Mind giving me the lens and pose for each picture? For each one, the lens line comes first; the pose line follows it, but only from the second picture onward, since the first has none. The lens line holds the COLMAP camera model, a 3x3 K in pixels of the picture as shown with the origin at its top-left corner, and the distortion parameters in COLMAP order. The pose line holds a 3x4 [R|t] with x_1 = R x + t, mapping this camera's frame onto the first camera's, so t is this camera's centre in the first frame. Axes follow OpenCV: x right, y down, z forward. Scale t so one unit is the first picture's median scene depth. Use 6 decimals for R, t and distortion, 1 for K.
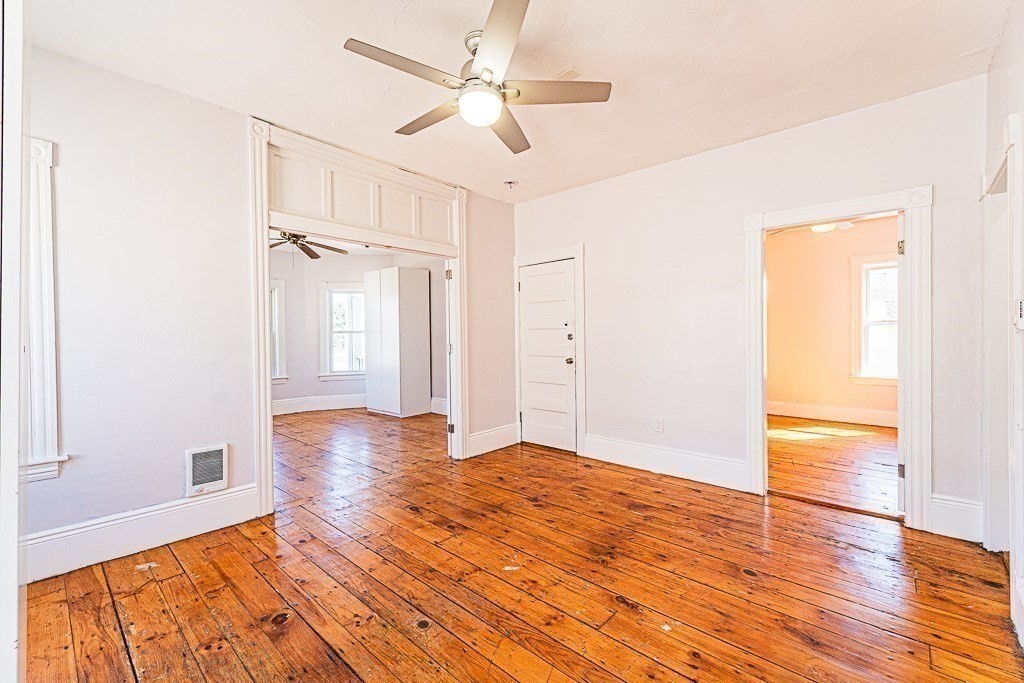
lens RADIAL K [[427.2, 0, 512.6], [0, 427.2, 342.3], [0, 0, 1]] dist [0.005117, 0.000021]
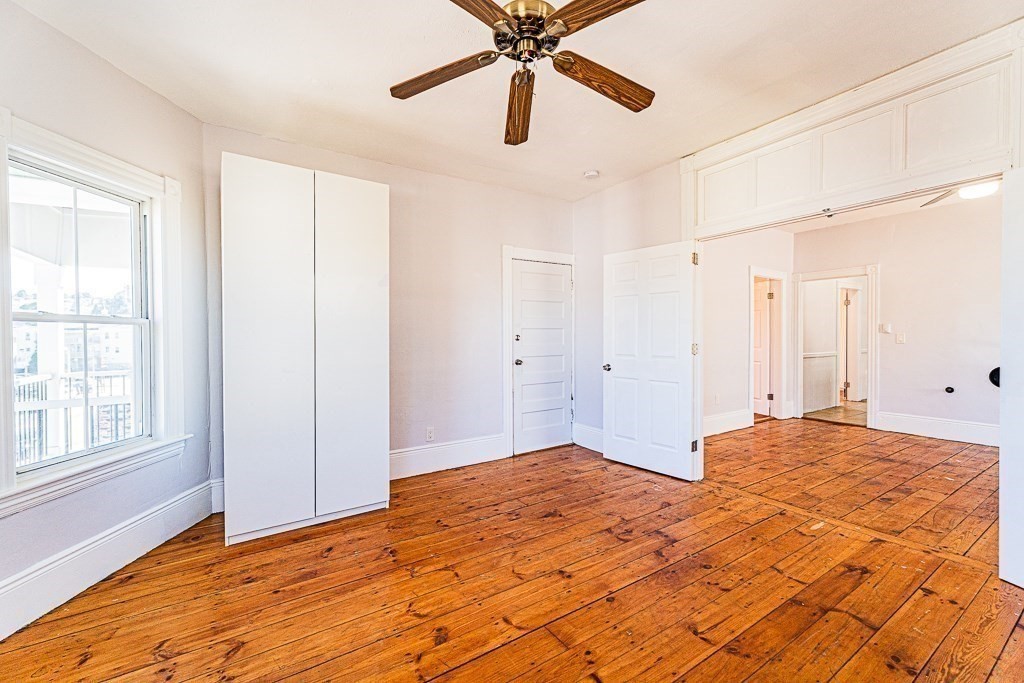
lens RADIAL K [[427.2, 0, 511.3], [0, 427.2, 340.3], [0, 0, 1]] dist [0.005117, 0.000021]
pose [[0.257946, -0.005825, 0.966142, -1.252776], [0.016723, 0.999859, 0.001564, -0.010644], [-0.966014, 0.015754, 0.258008, 1.371238]]
